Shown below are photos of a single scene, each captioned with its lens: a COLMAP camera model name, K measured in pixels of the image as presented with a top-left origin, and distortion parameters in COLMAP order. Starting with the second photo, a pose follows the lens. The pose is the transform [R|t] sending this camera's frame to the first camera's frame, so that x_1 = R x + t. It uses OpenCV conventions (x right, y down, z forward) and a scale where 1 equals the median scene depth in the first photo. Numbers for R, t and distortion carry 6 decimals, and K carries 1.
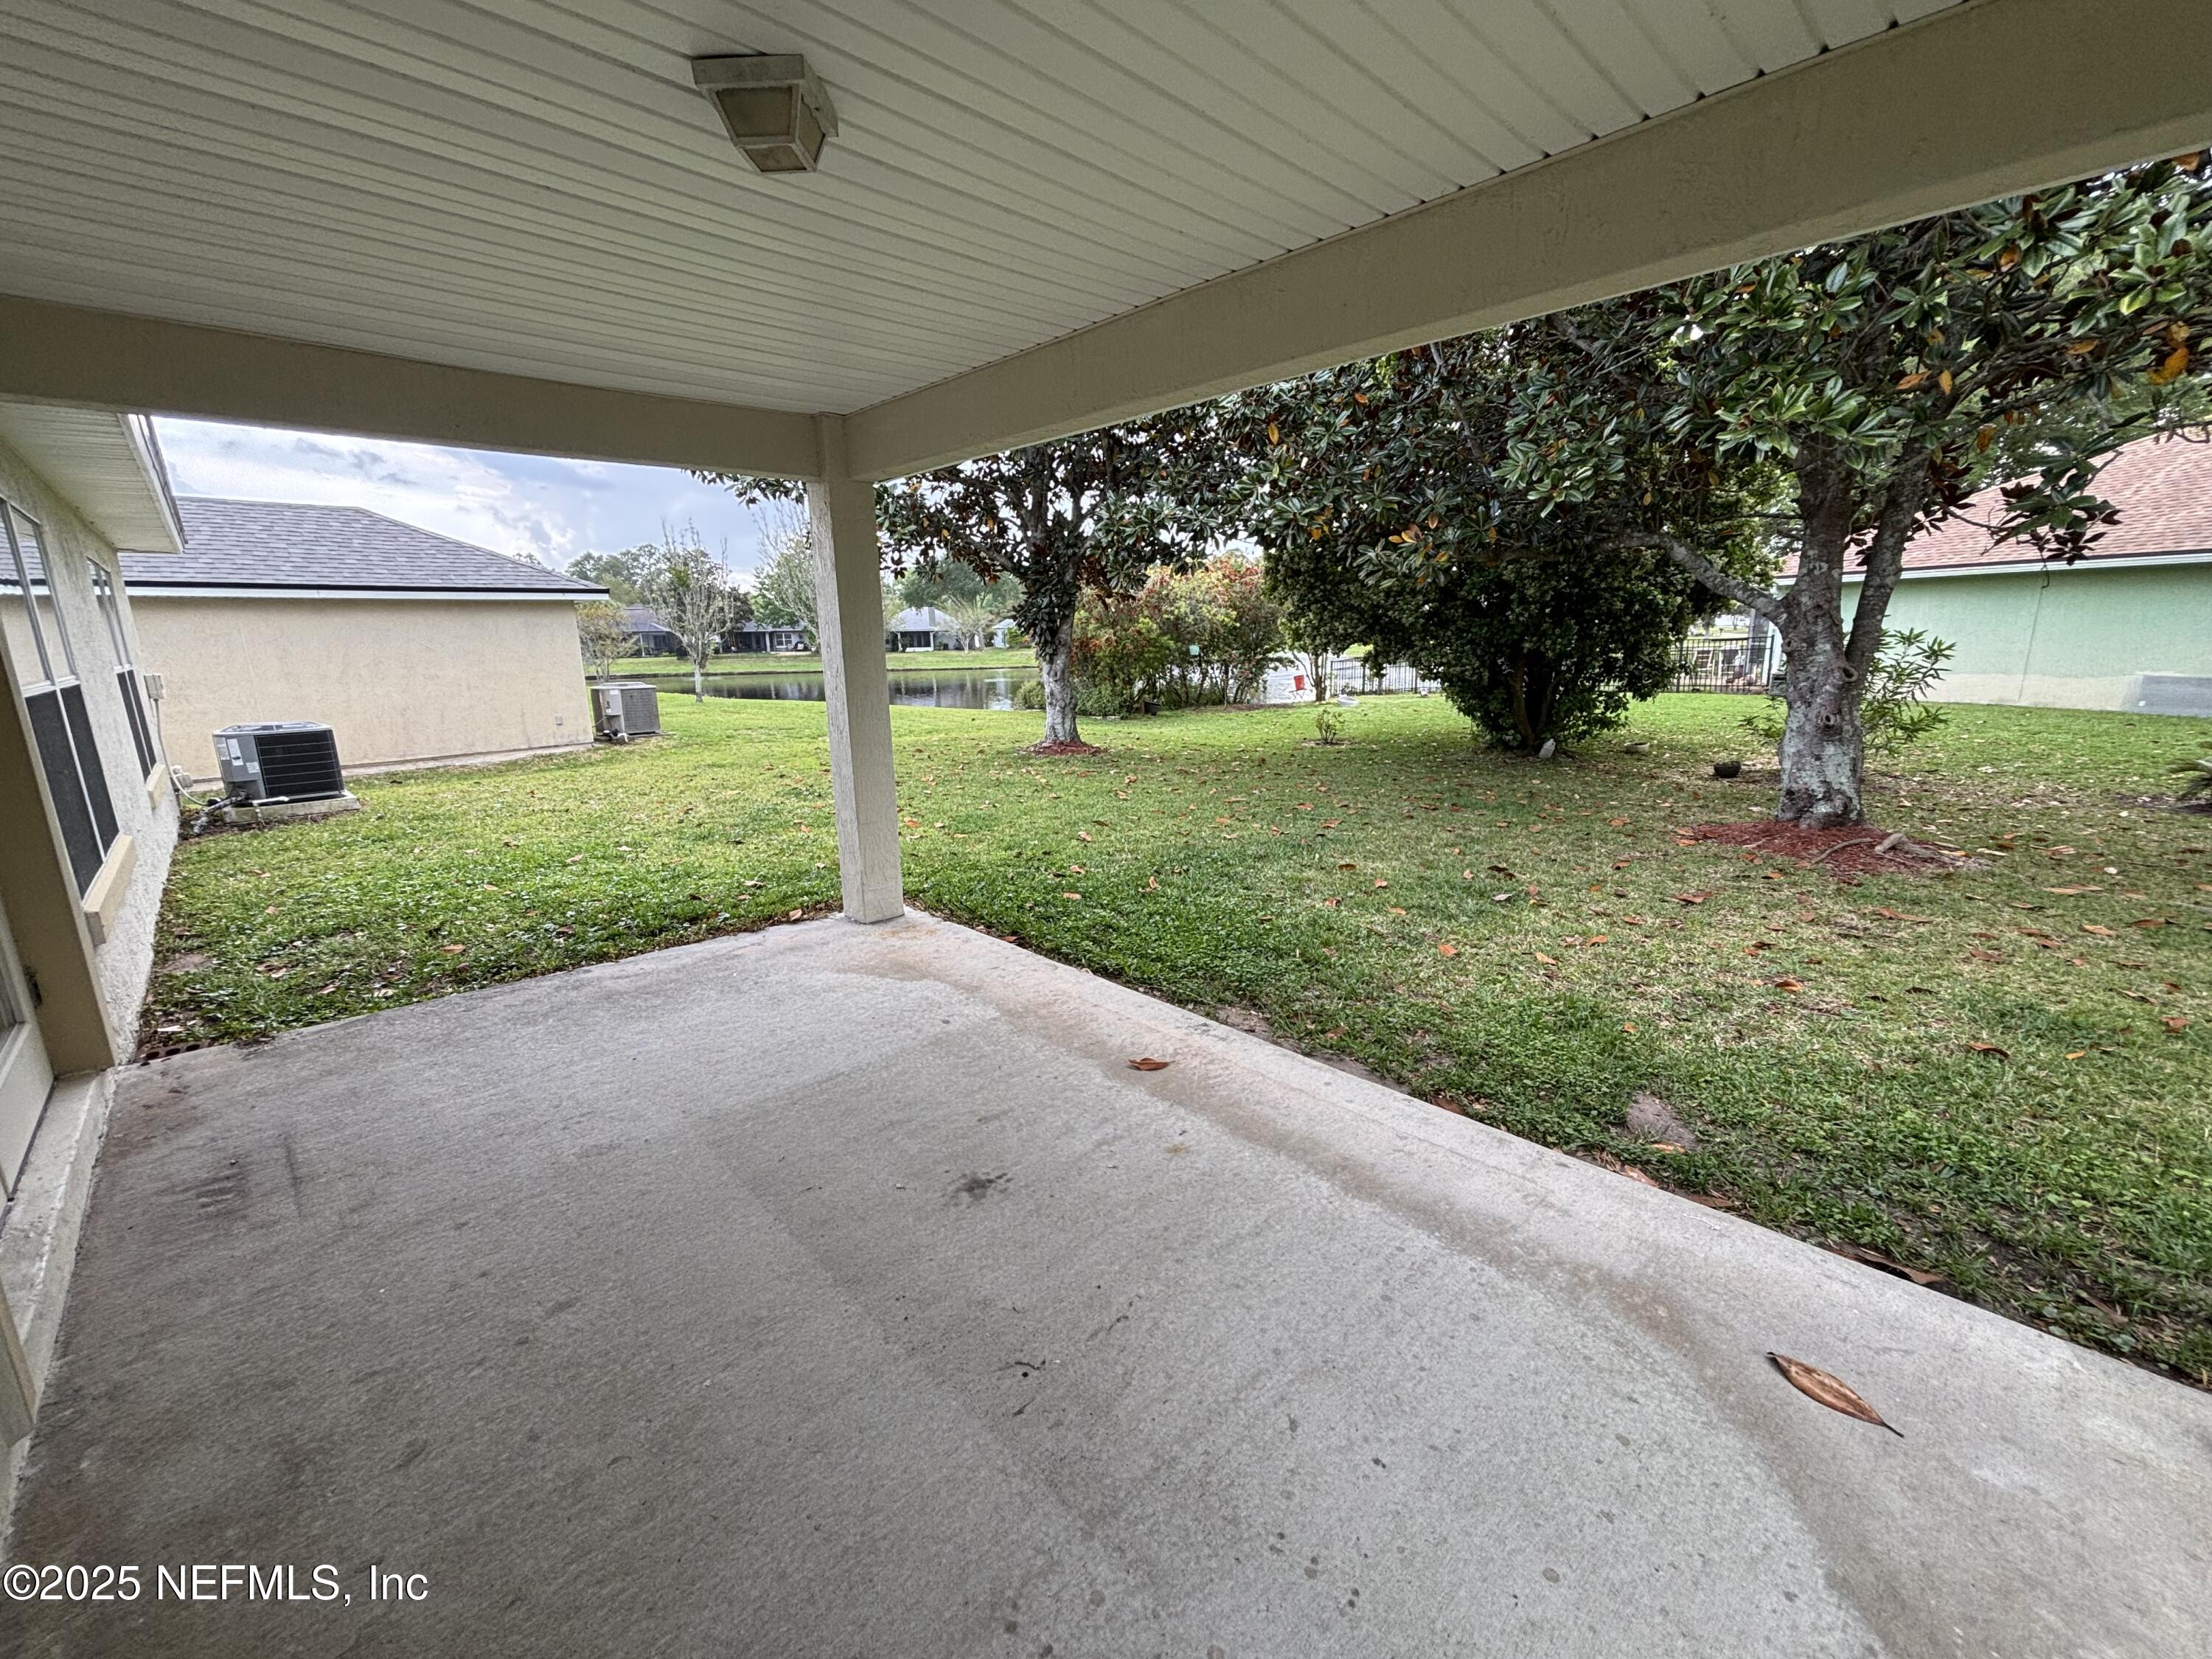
lens RADIAL K [[896.2, 0, 1104.0], [0, 896.2, 839.2], [0, 0, 1]] dist [0.002319, 0.000702]
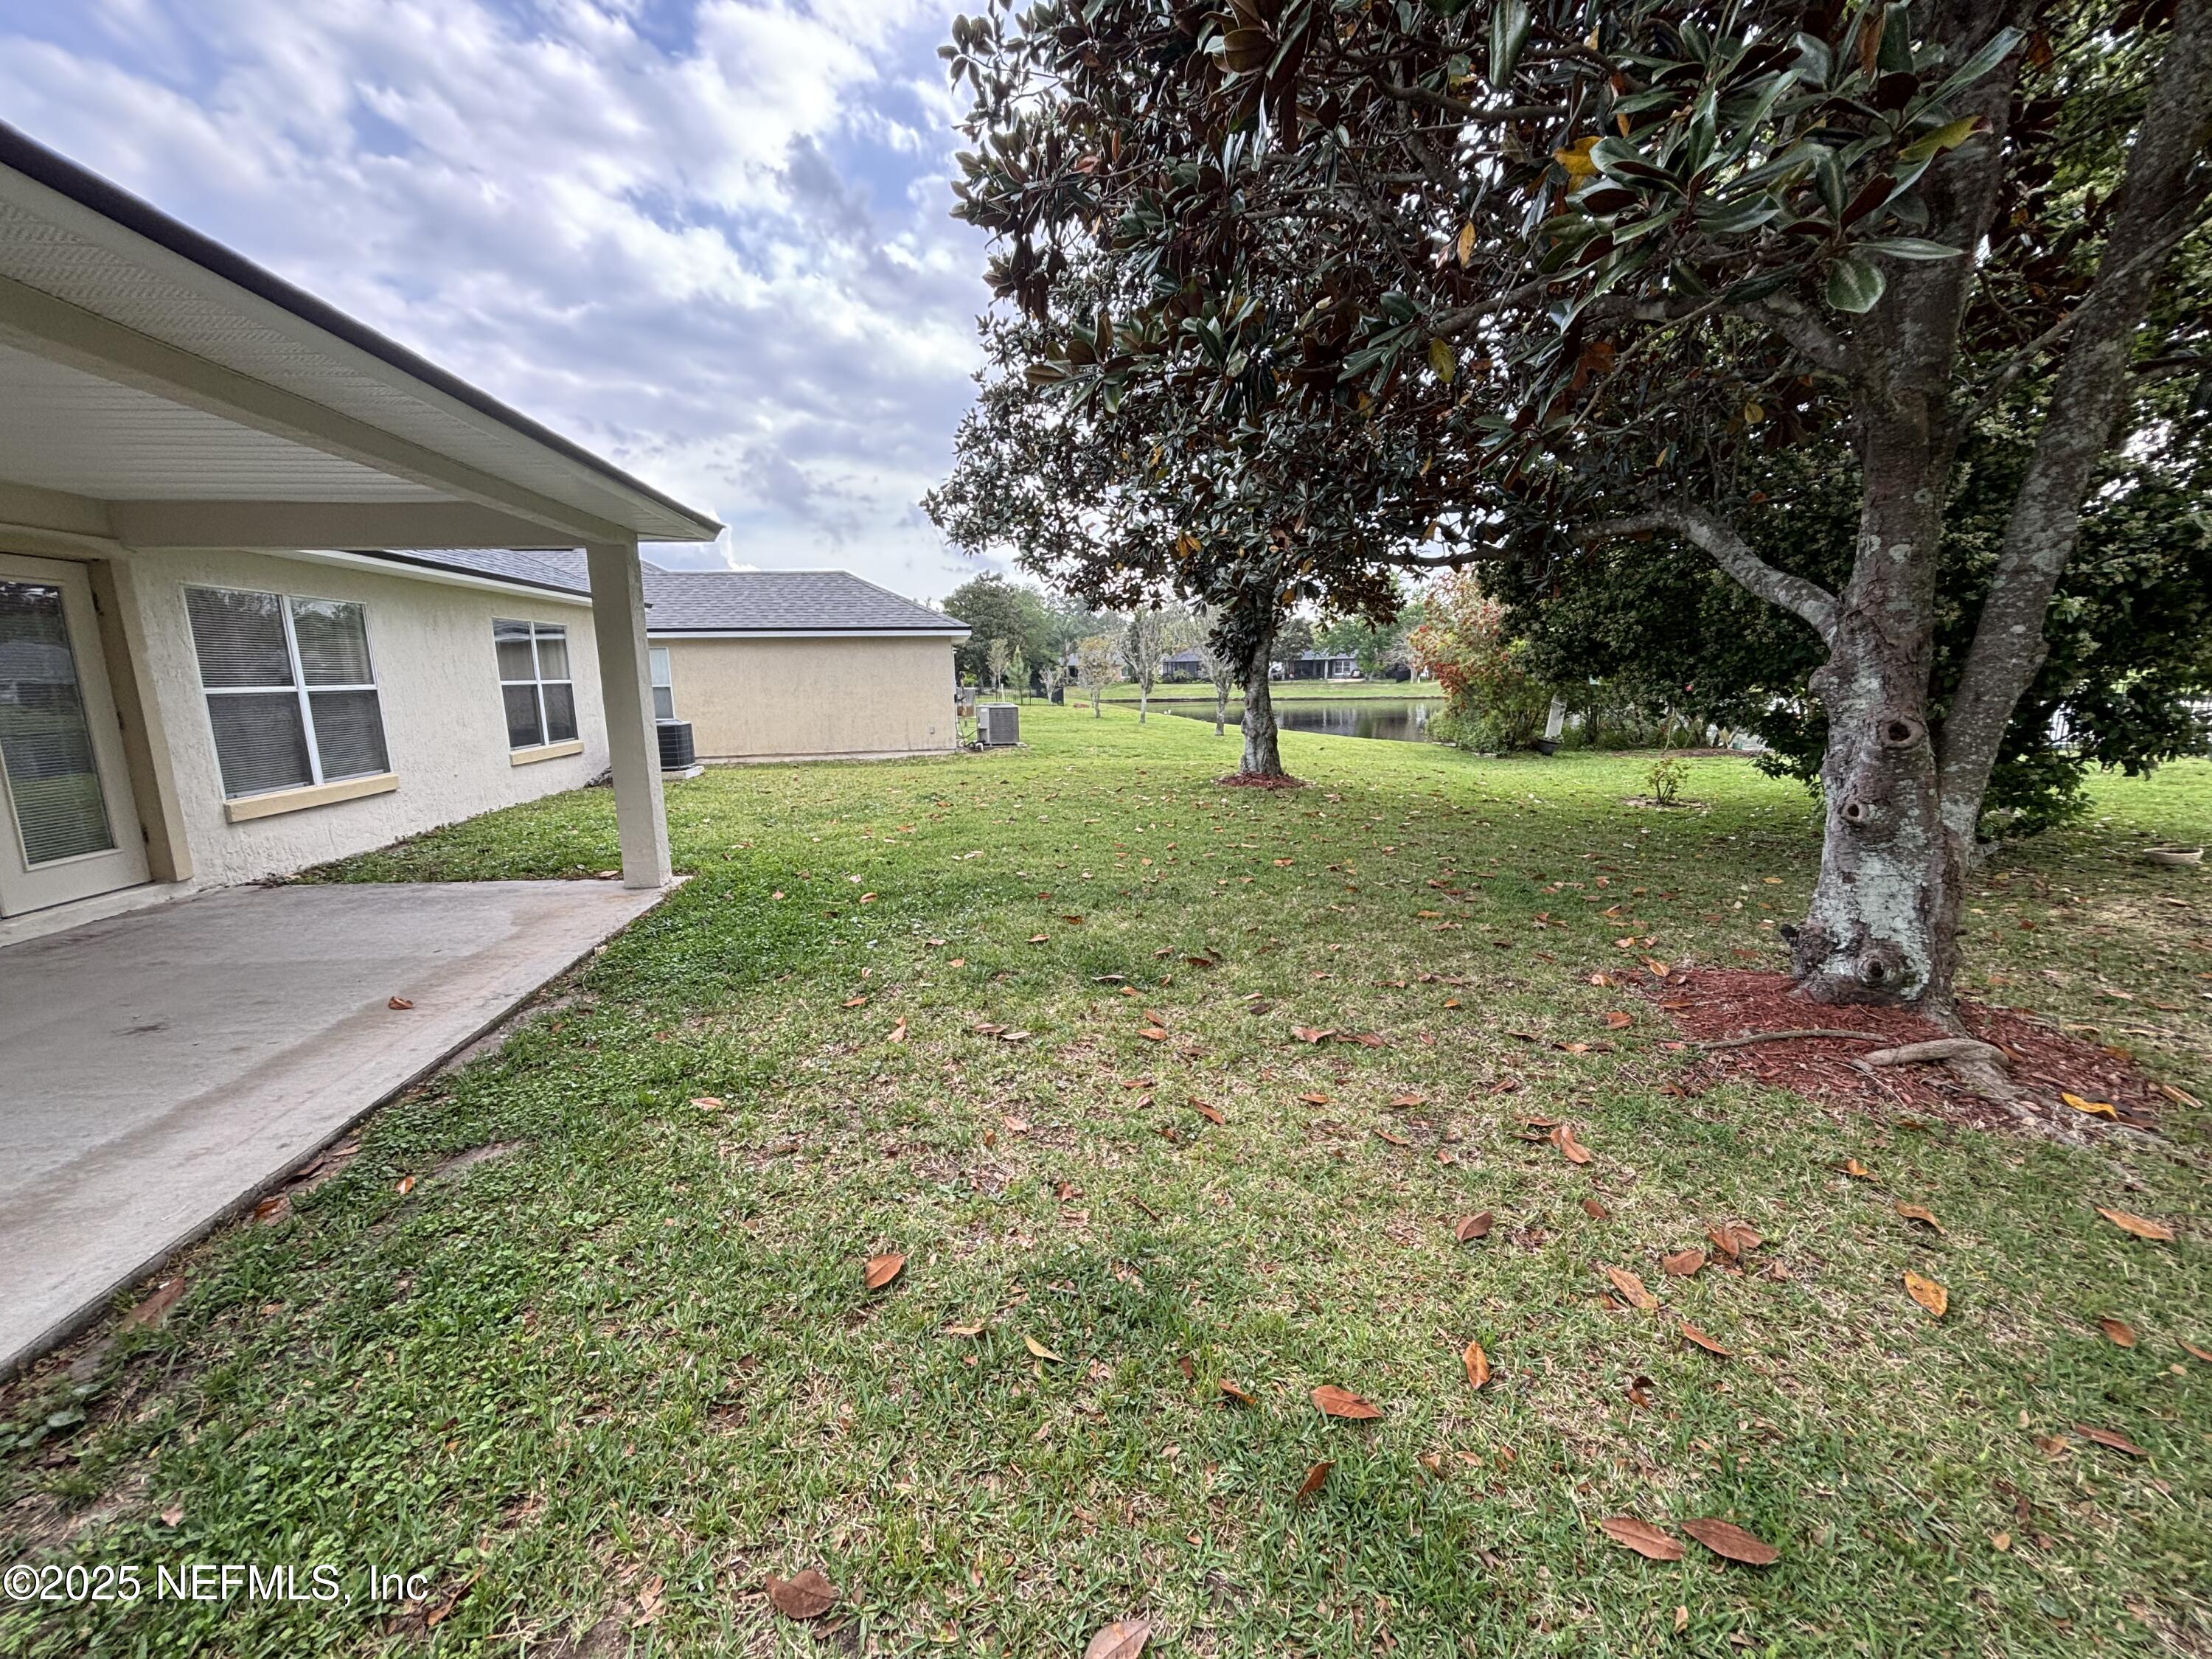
lens RADIAL K [[896.2, 0, 1104.0], [0, 896.2, 839.2], [0, 0, 1]] dist [0.002319, 0.000702]
pose [[0.799707, 0.115322, -0.589212, 0.748578], [-0.132753, 0.991053, 0.013792, -0.060248], [0.585530, 0.067190, 0.807861, 0.264422]]
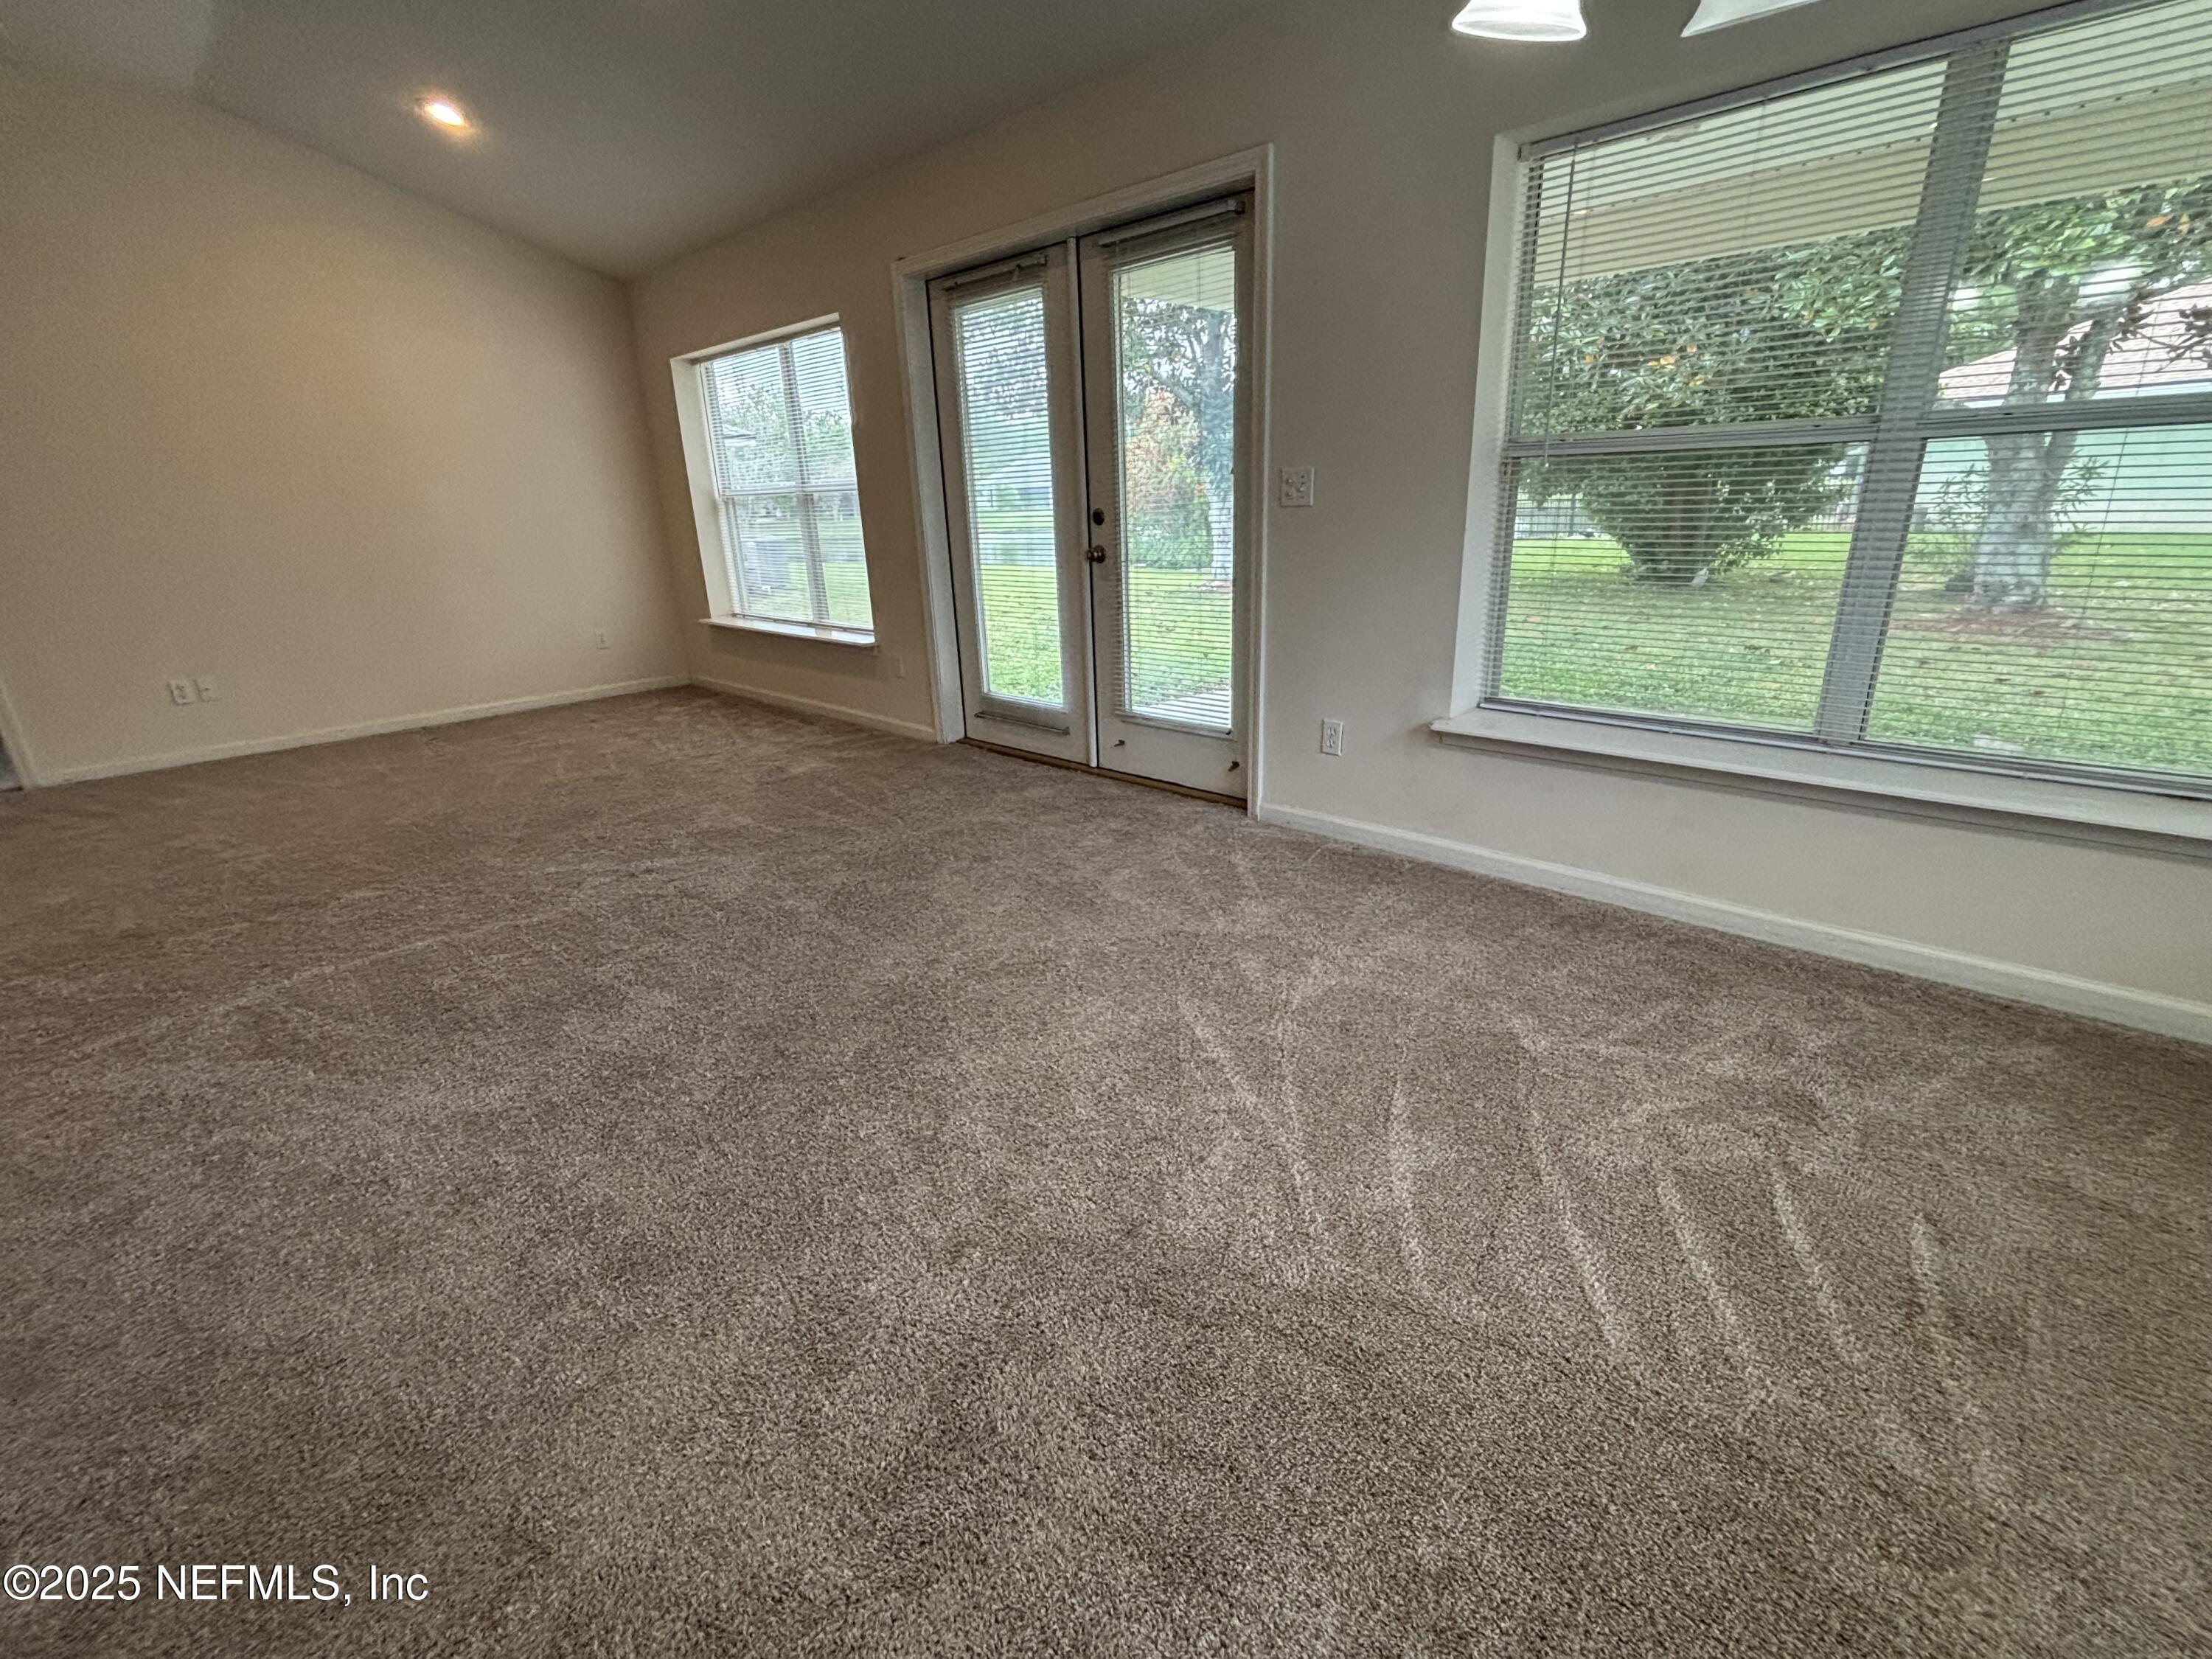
lens RADIAL K [[995.8, 0, 1112.9], [0, 995.8, 832.8], [0, 0, 1]] dist [0.008320, -0.000584]
pose [[0.999352, -0.025685, 0.025221, -0.415189], [0.022998, 0.994562, 0.101577, 0.110857], [-0.027692, -0.100931, 0.994508, -0.300939]]
